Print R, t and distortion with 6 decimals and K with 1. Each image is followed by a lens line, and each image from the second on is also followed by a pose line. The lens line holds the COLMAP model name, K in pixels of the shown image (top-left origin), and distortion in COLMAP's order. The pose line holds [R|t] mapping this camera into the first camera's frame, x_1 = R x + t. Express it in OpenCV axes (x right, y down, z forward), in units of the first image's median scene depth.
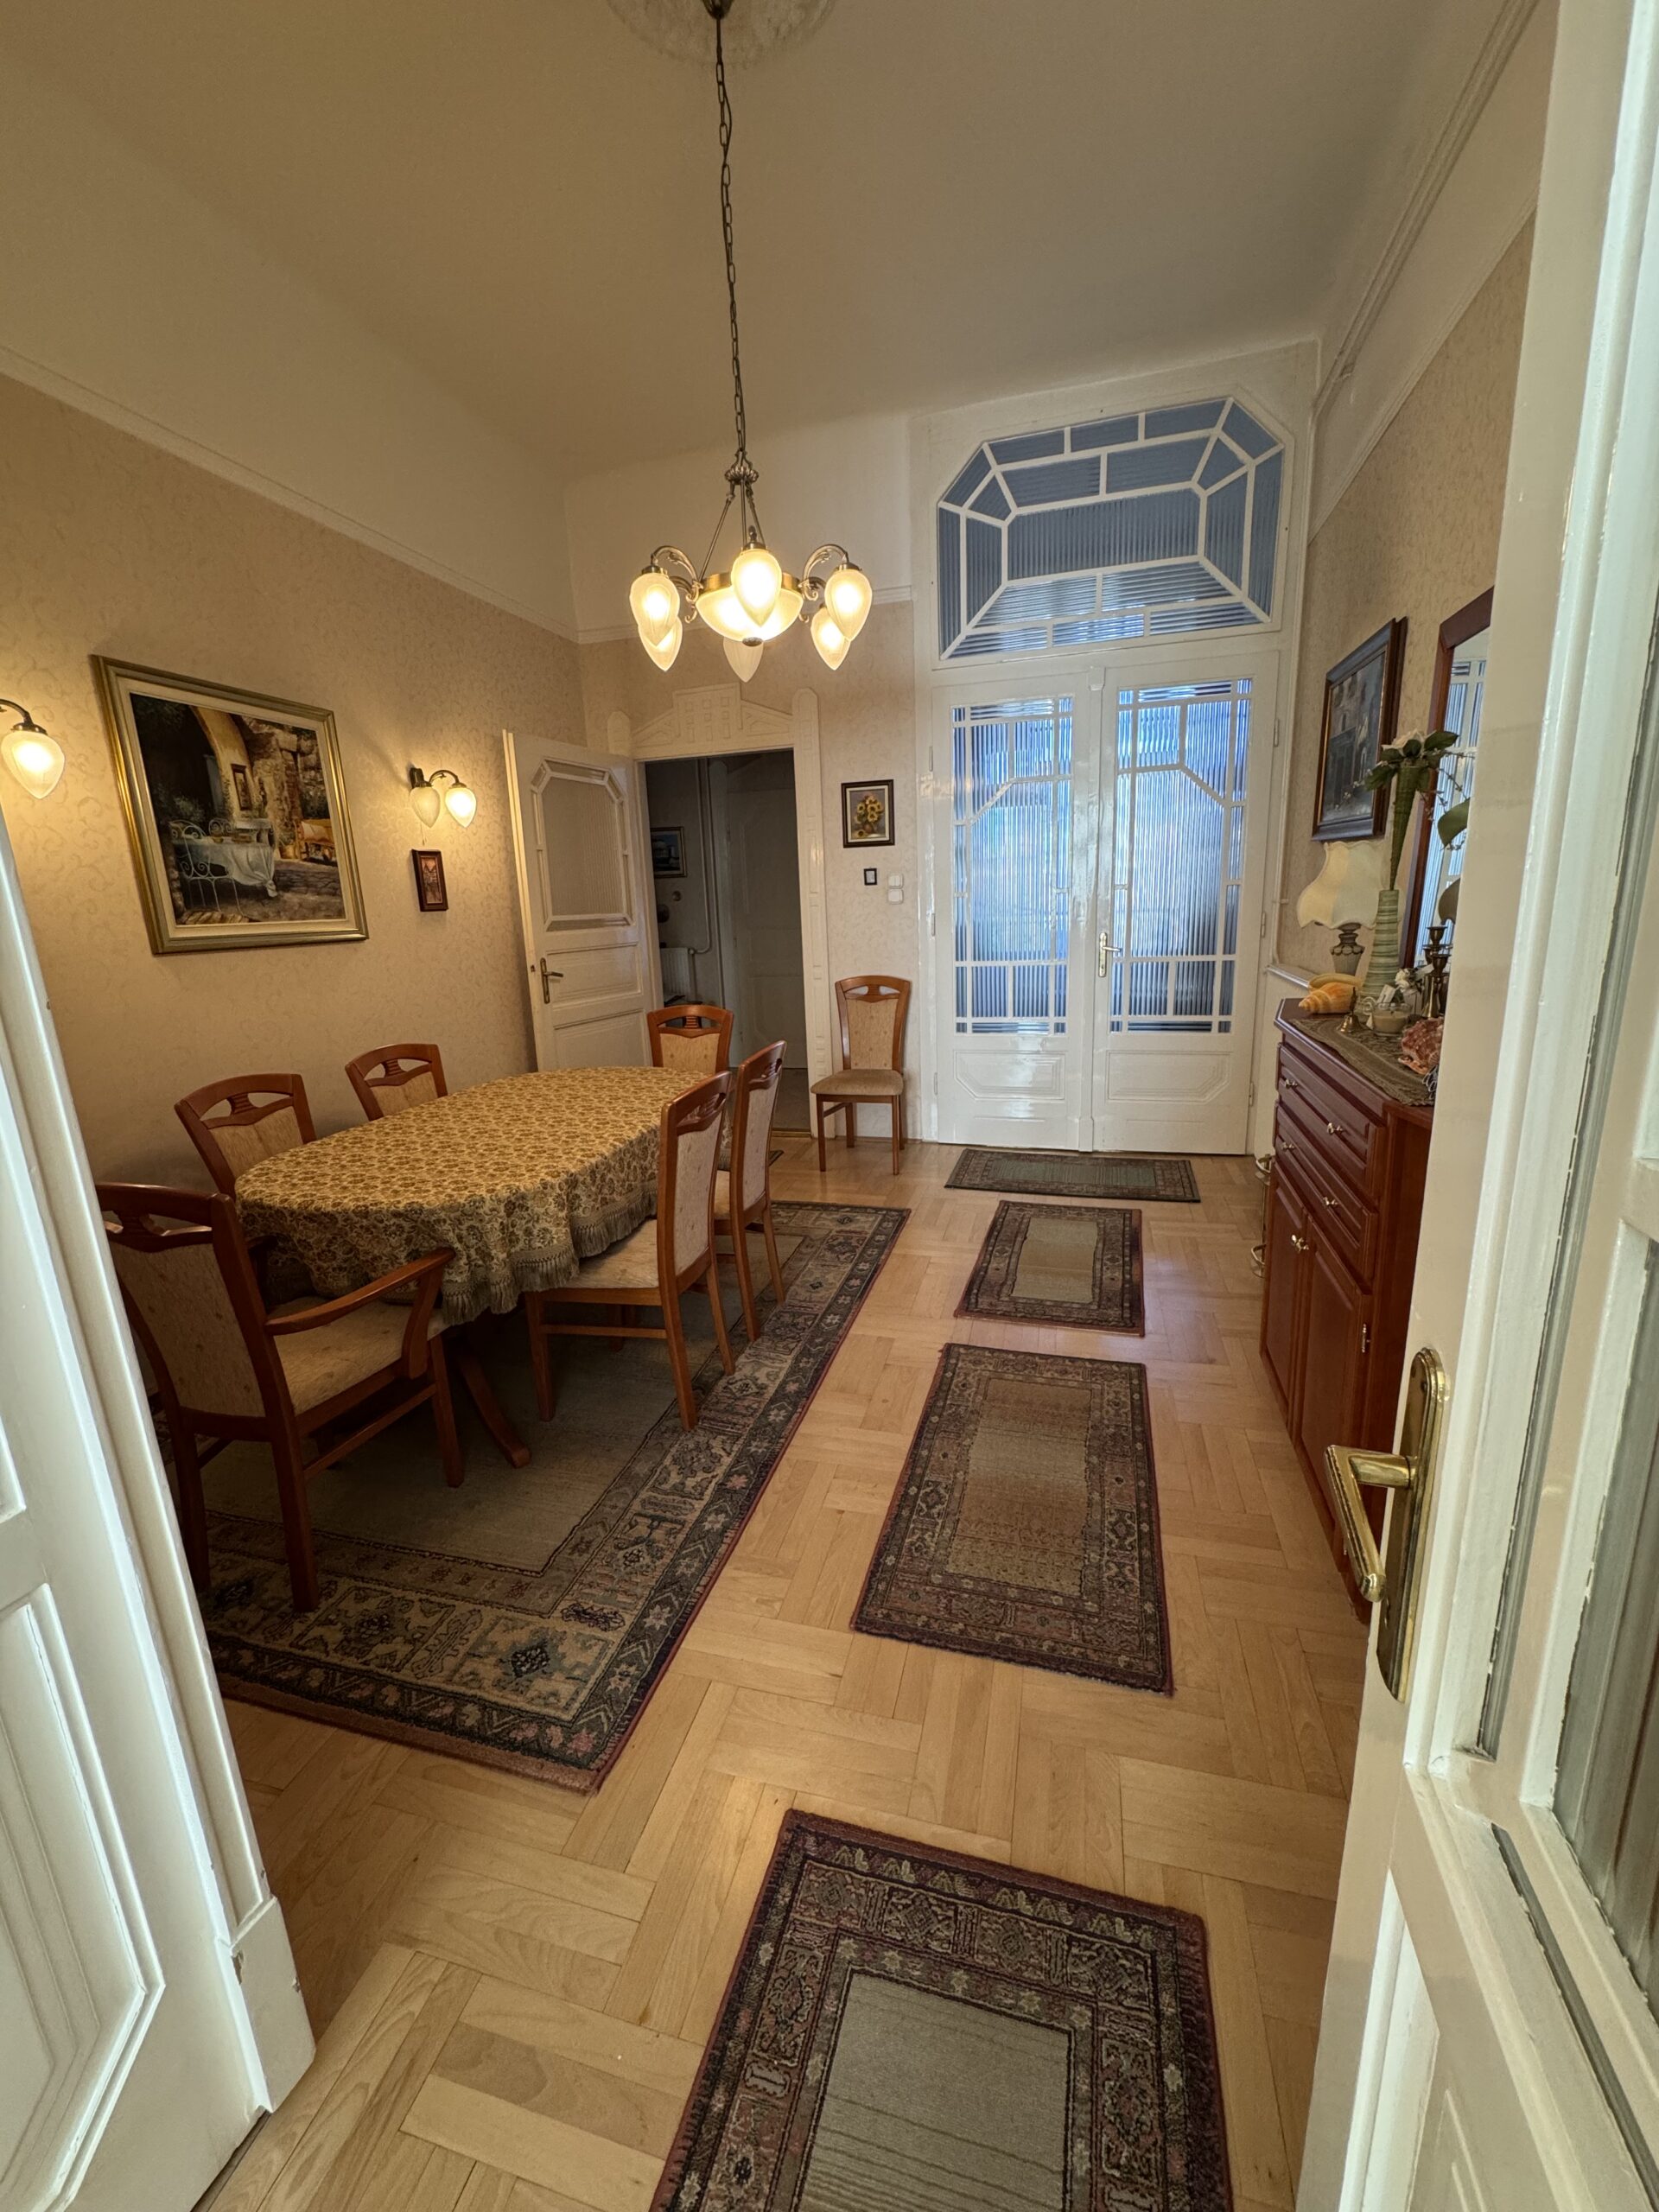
lens RADIAL K [[881.7, 0, 831.0], [0, 881.7, 1110.9], [0, 0, 1]] dist [-0.003969, 0.000624]
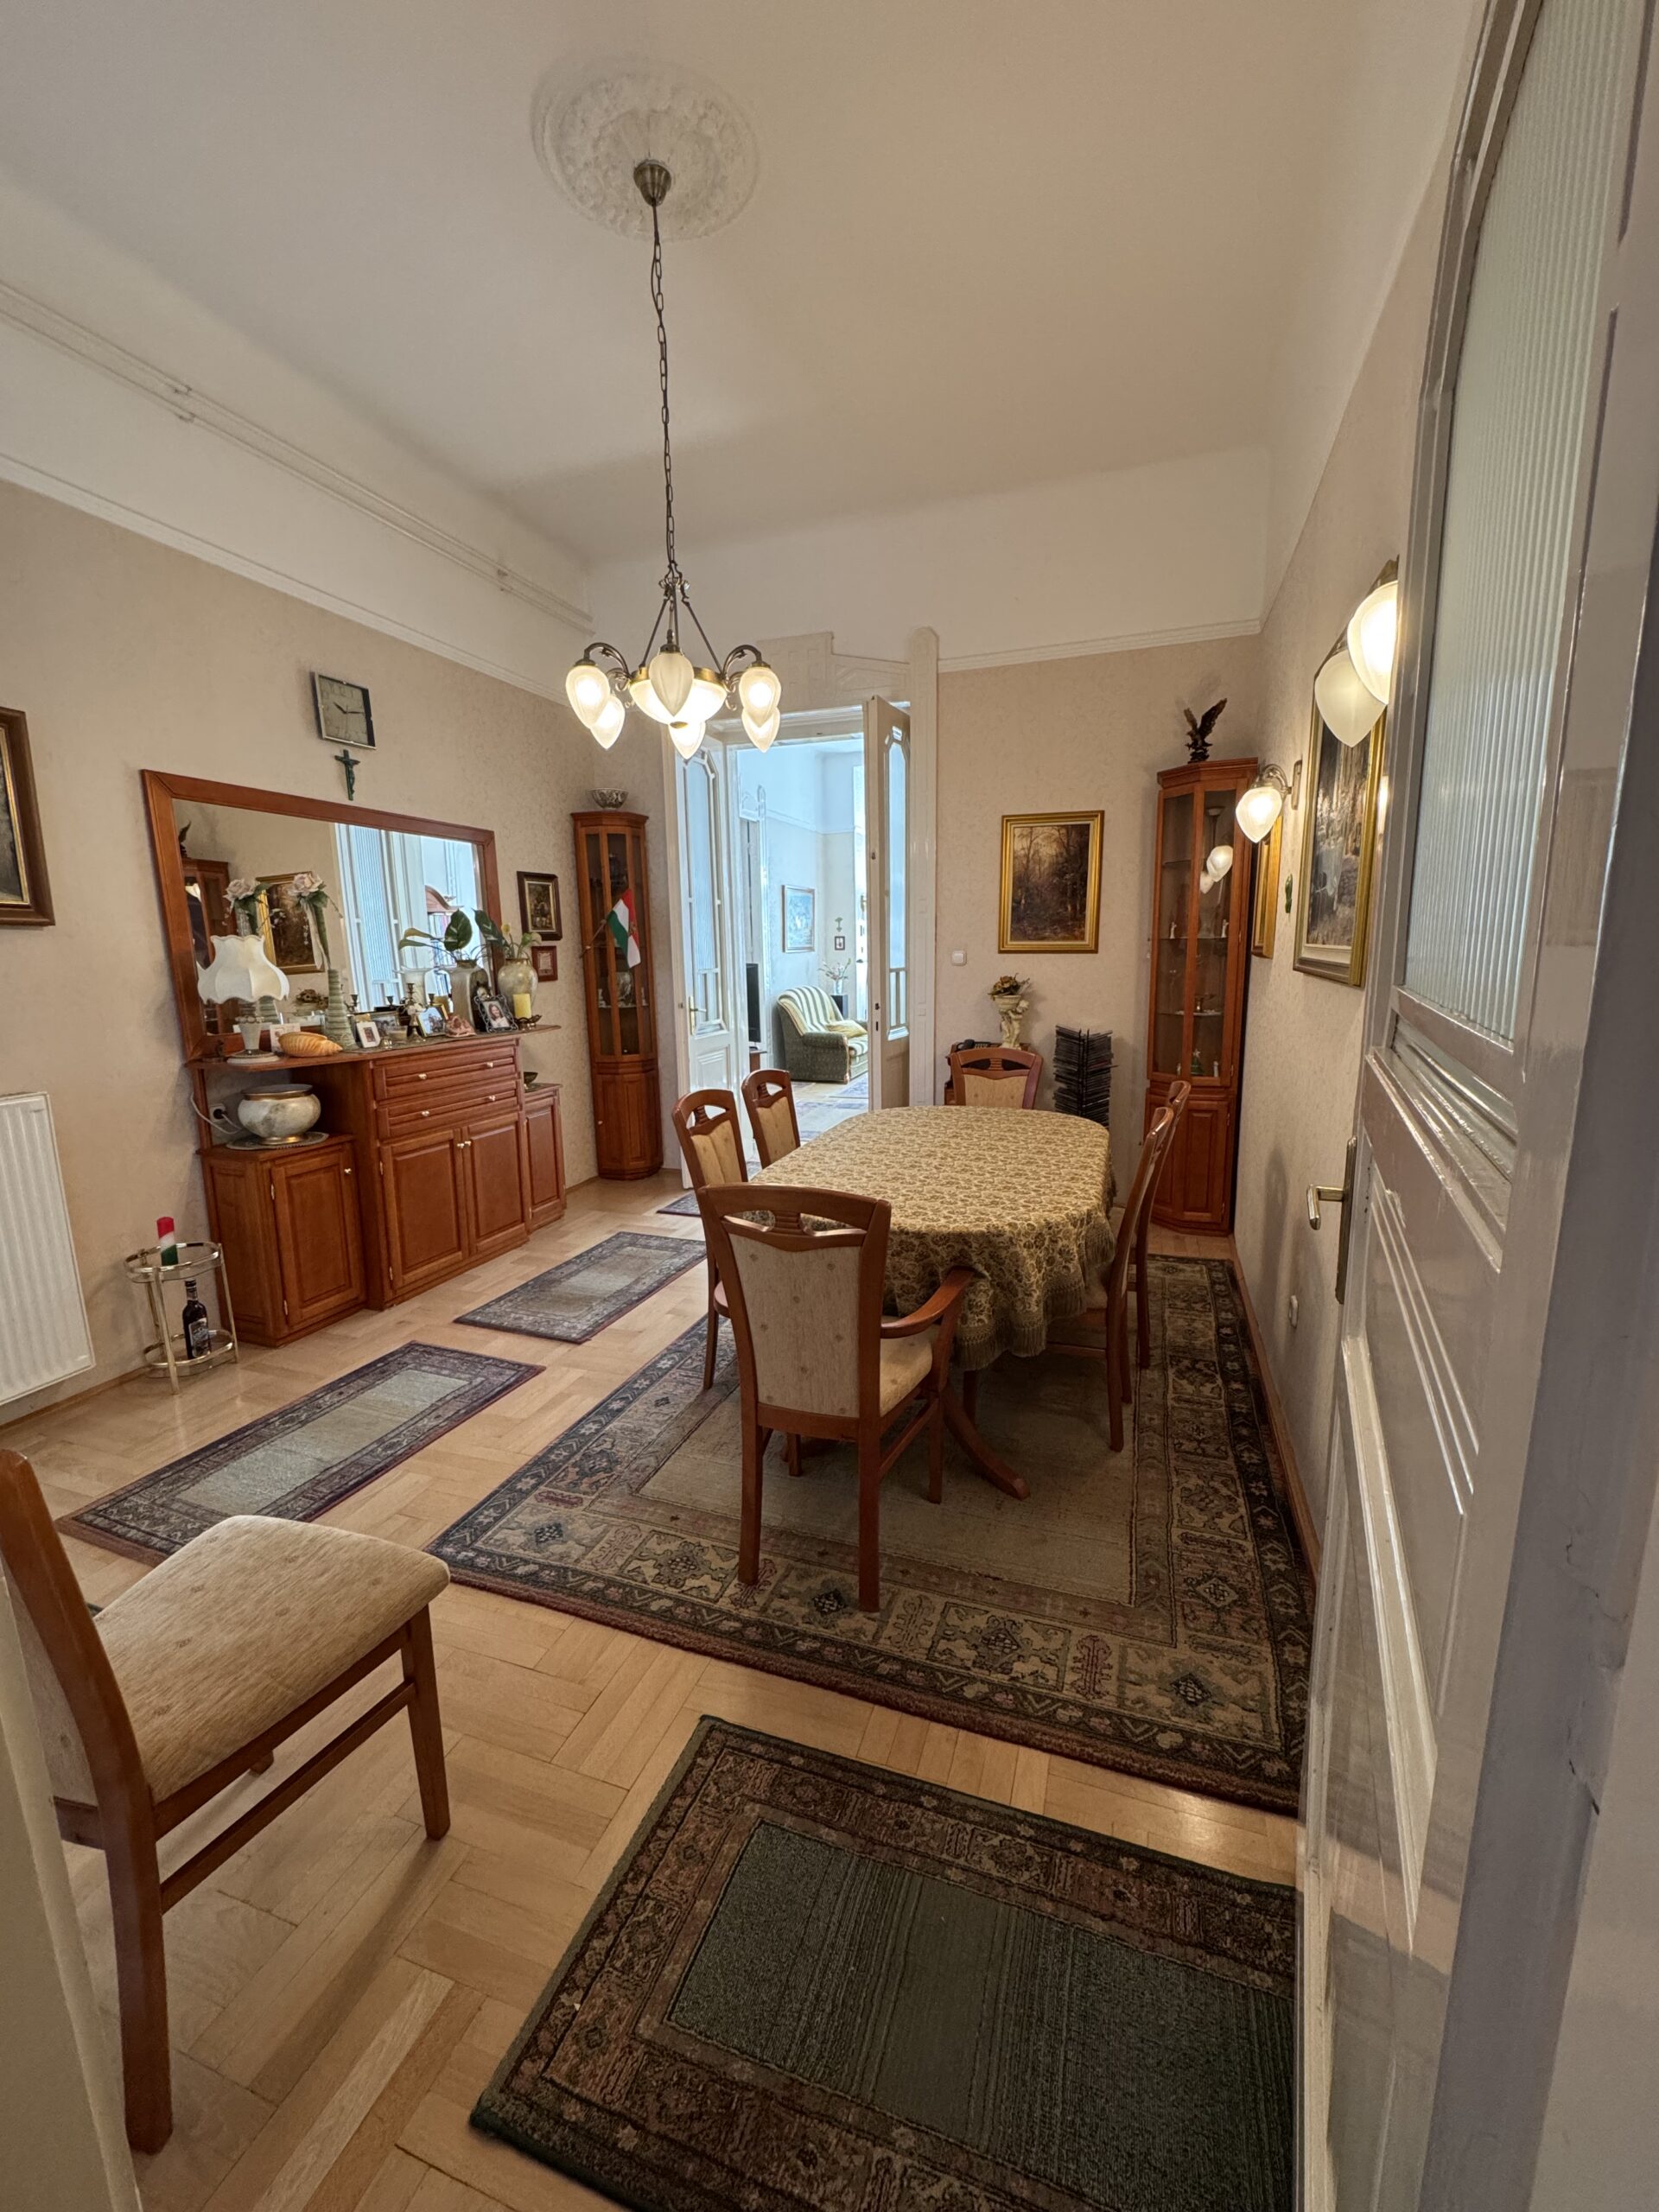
lens RADIAL K [[881.7, 0, 833.1], [0, 881.7, 1098.8], [0, 0, 1]] dist [-0.003969, 0.000624]
pose [[-0.996504, 0.044705, 0.070577, -0.261865], [0.068919, 0.917376, 0.392009, -0.408069], [-0.047221, 0.395502, -0.917250, 1.696640]]
